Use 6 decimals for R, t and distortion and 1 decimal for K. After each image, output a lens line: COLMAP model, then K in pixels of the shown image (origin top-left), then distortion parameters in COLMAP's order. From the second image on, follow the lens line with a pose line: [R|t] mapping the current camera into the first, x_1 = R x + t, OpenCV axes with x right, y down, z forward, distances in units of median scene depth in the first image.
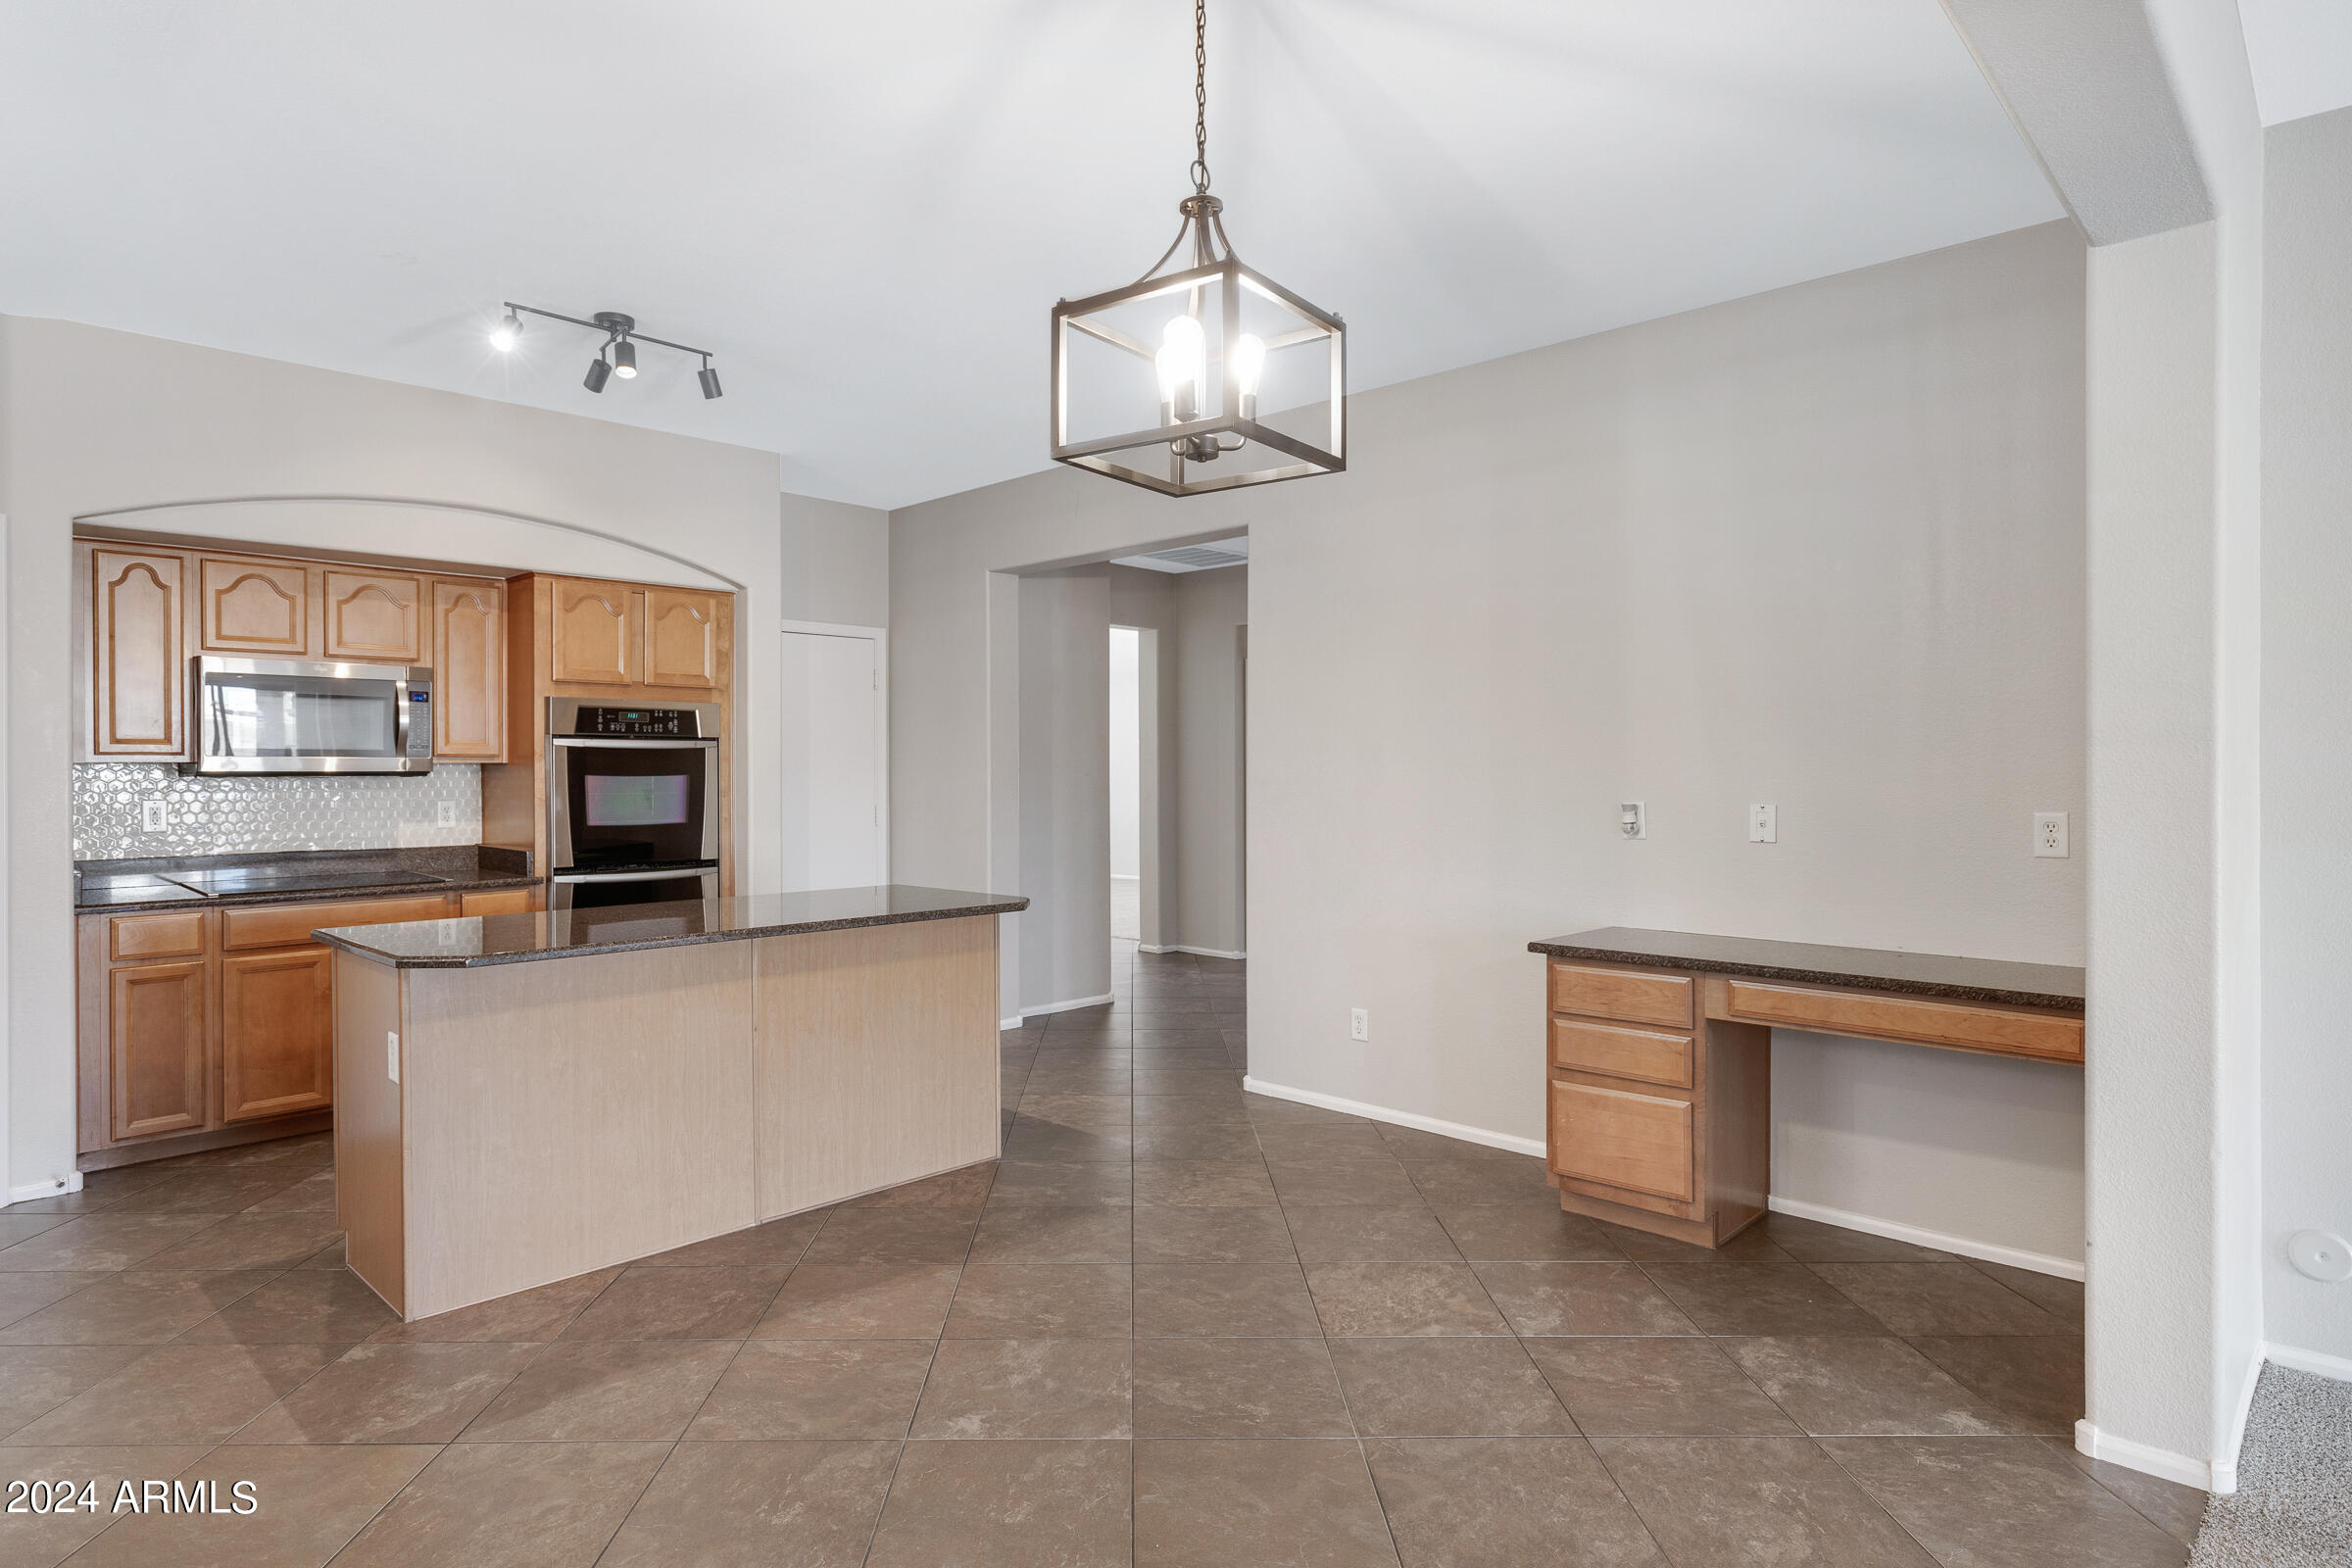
lens RADIAL K [[1289.9, 0, 1168.9], [0, 1289.9, 785.5], [0, 0, 1]] dist [0.002389, 0.000007]
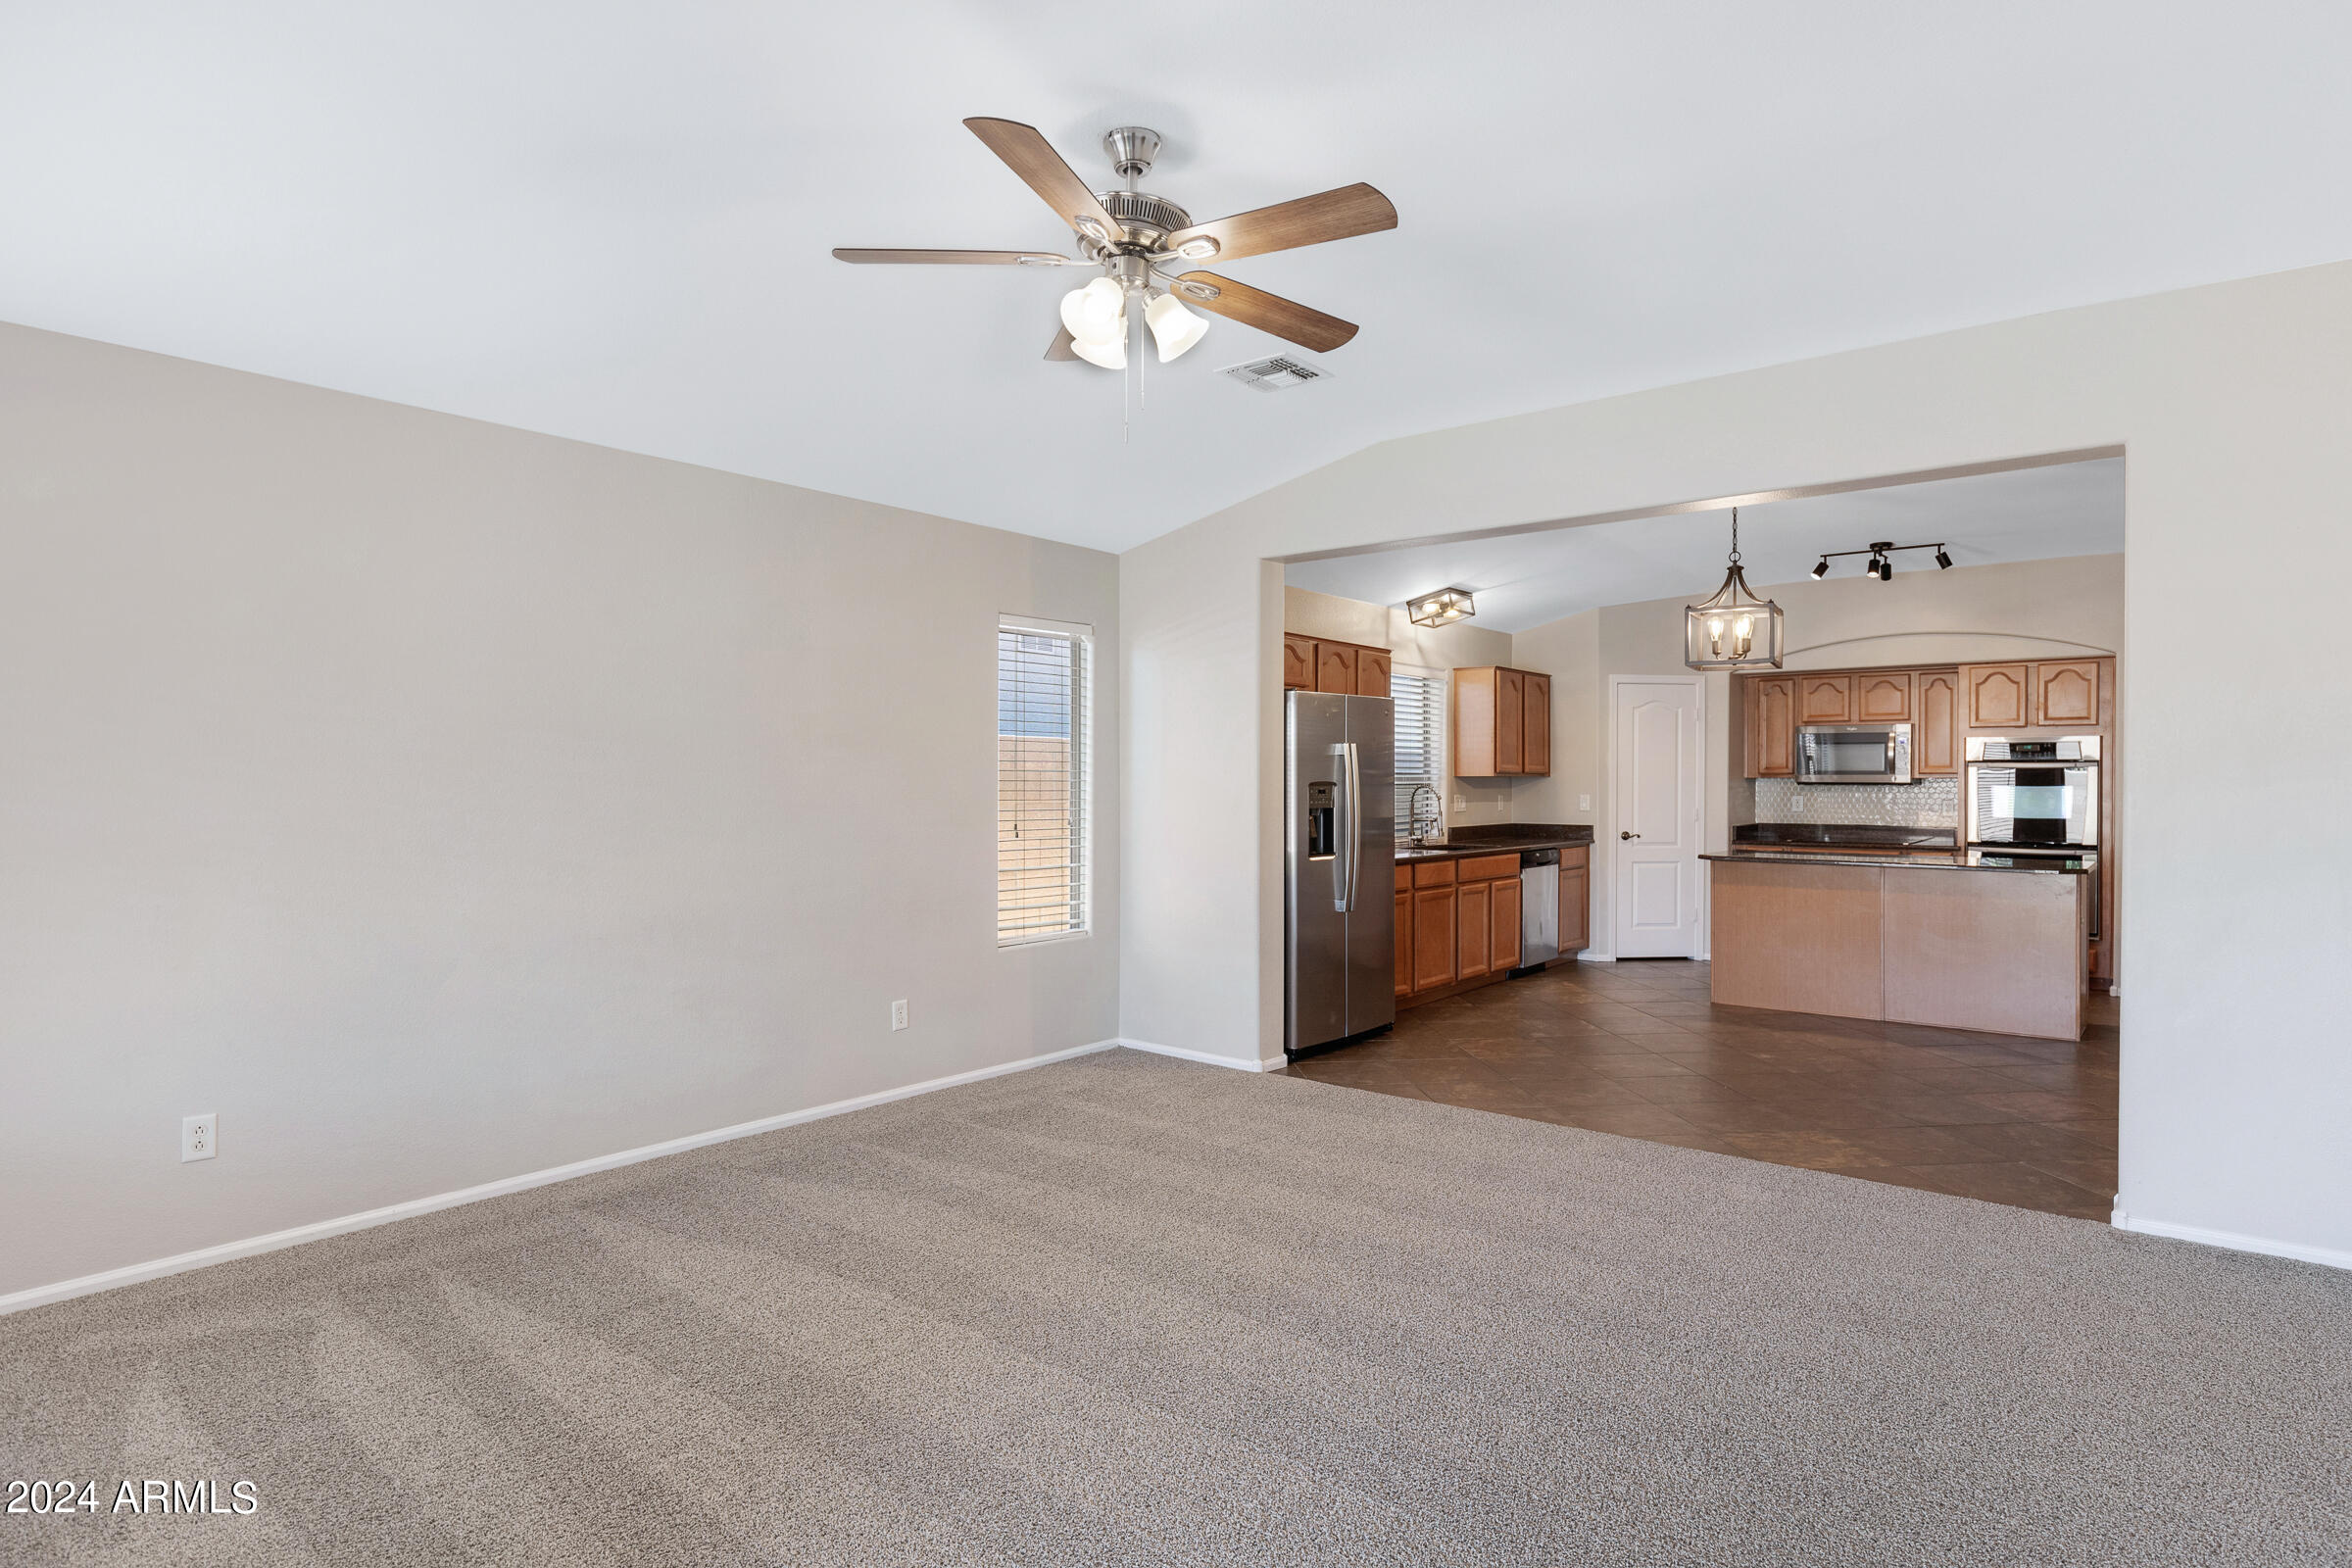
lens RADIAL K [[1289.9, 0, 1188.3], [0, 1289.9, 777.3], [0, 0, 1]] dist [0.002389, 0.000007]
pose [[0.071026, 0.008840, -0.997435, 1.511967], [-0.013122, 0.999882, 0.007927, -0.025338], [0.997388, 0.012525, 0.071134, -0.148866]]
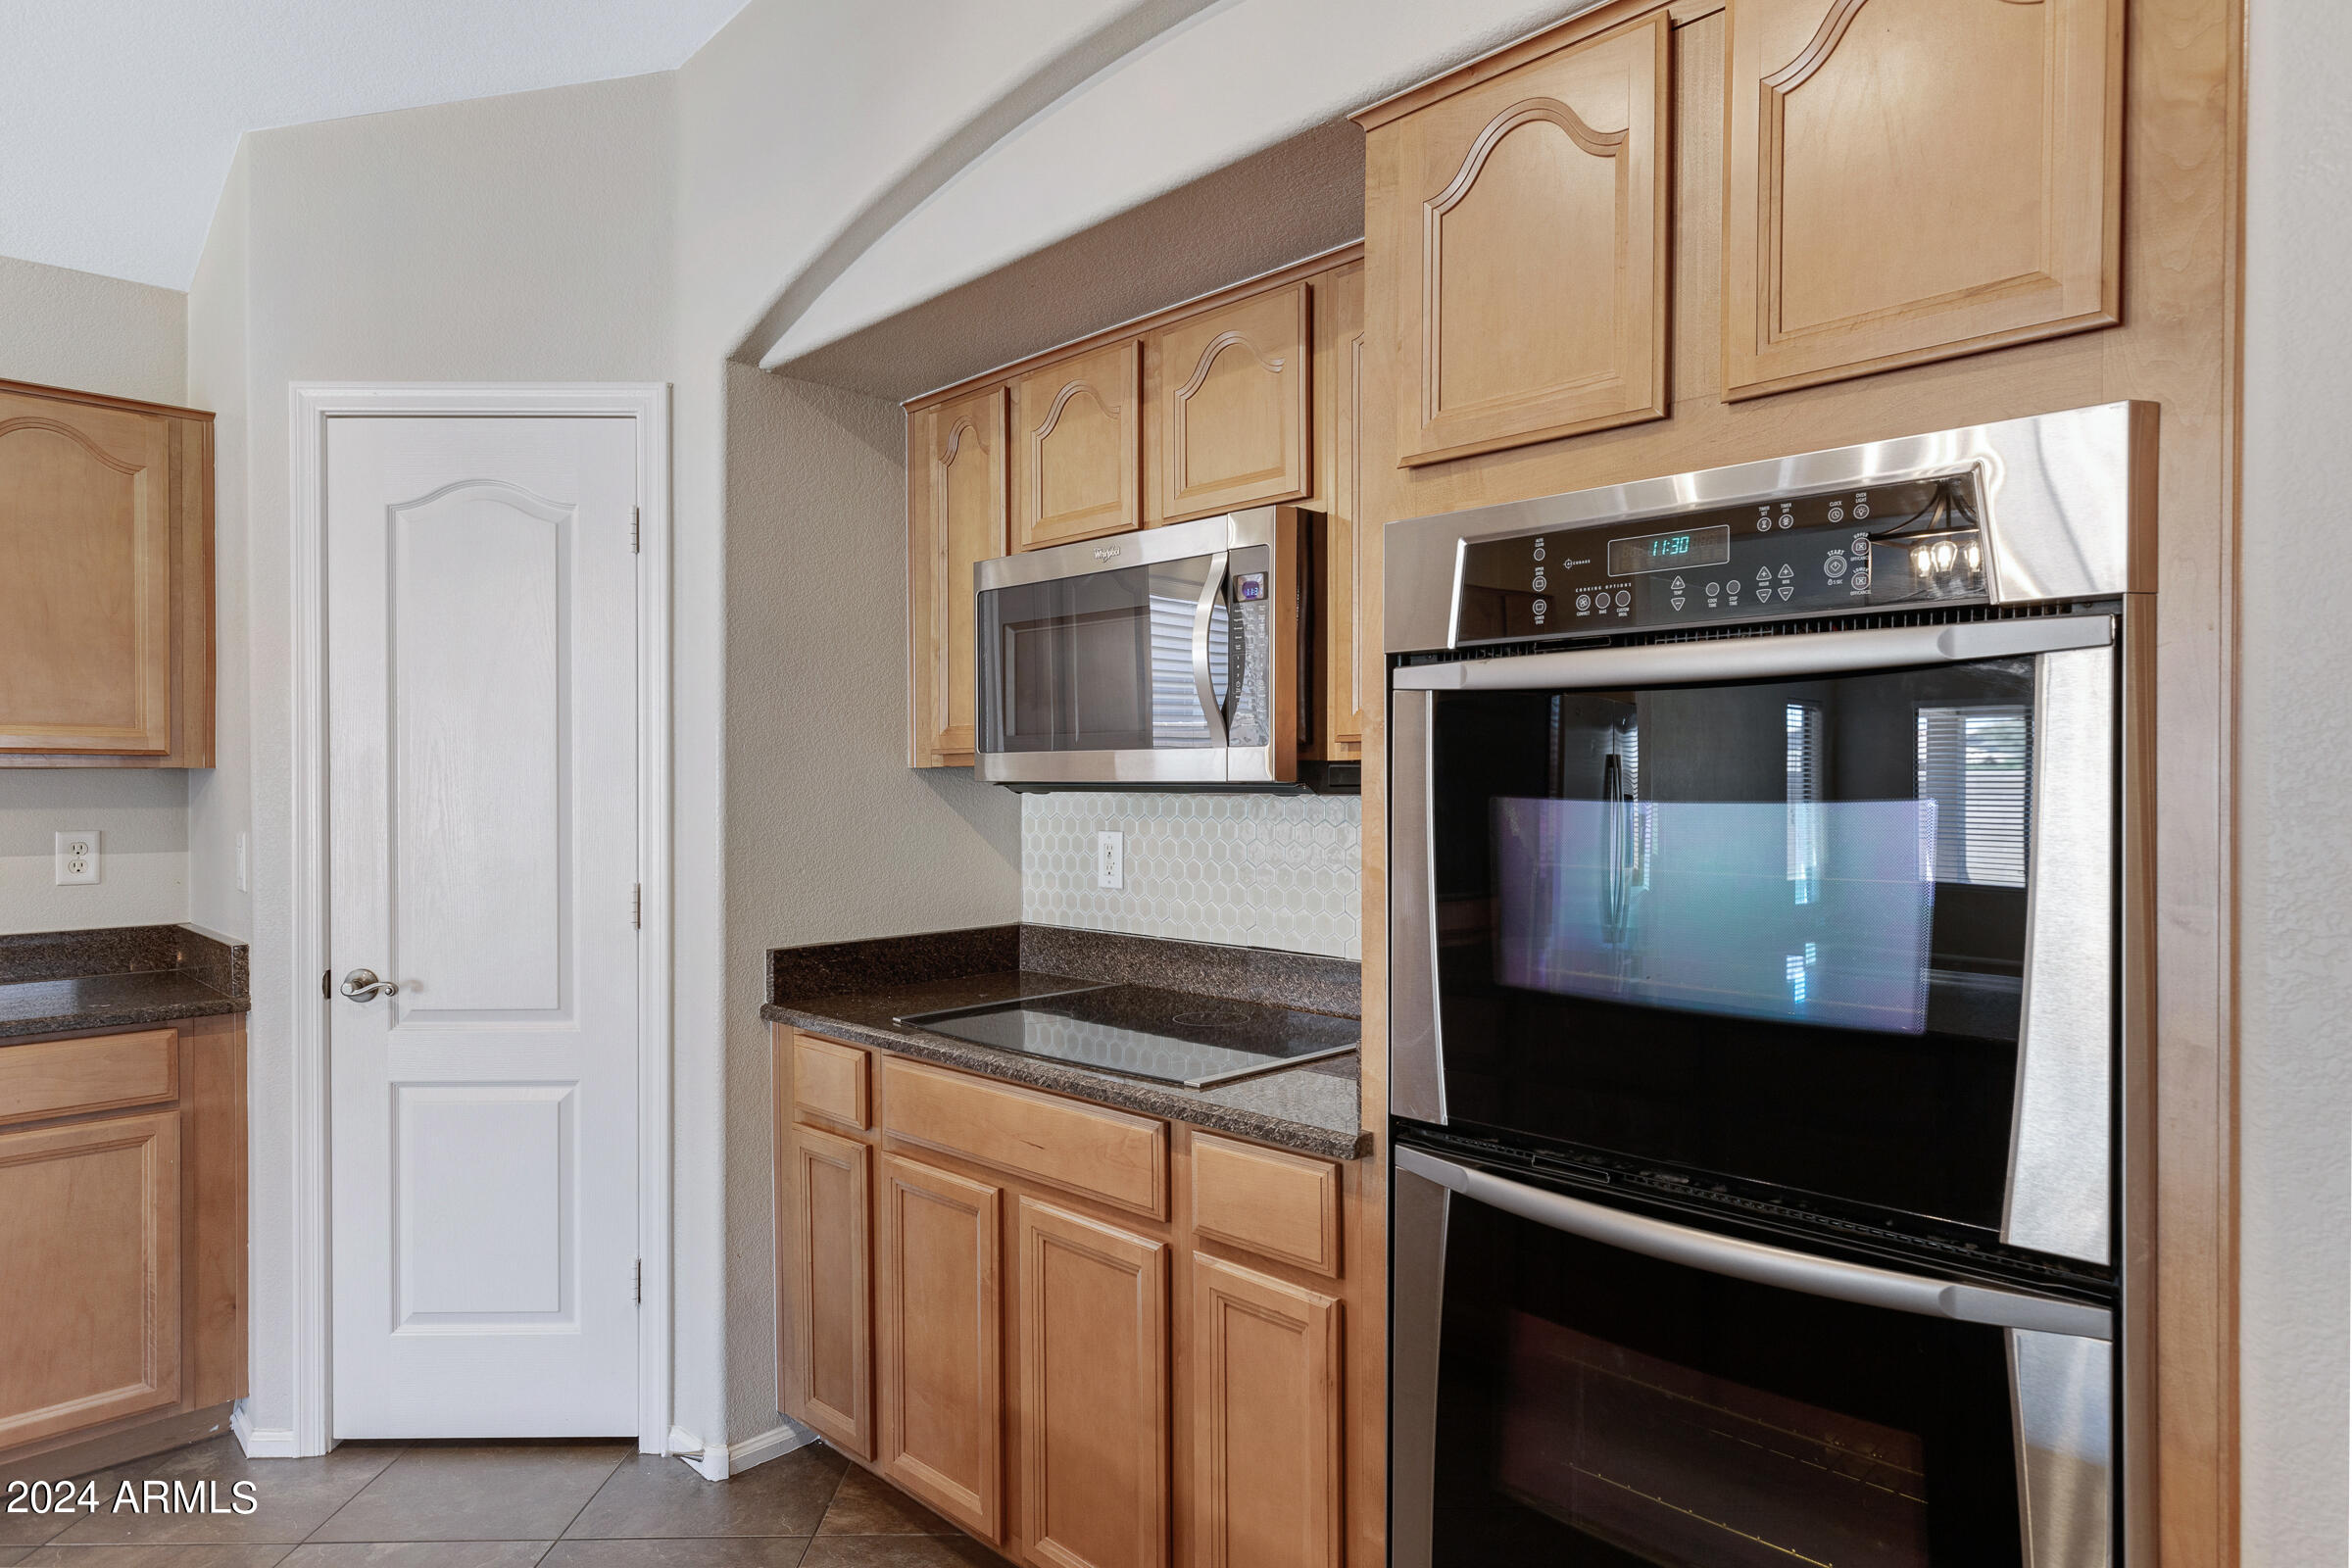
lens RADIAL K [[1370.2, 0, 1174.8], [0, 1370.2, 790.2], [0, 0, 1]] dist [0.013982, 0.000341]
pose [[-0.028877, 0.014157, -0.999483, -0.234195], [-0.006094, 0.999879, 0.014339, -0.018221], [0.999564, 0.006505, -0.028787, 1.329860]]
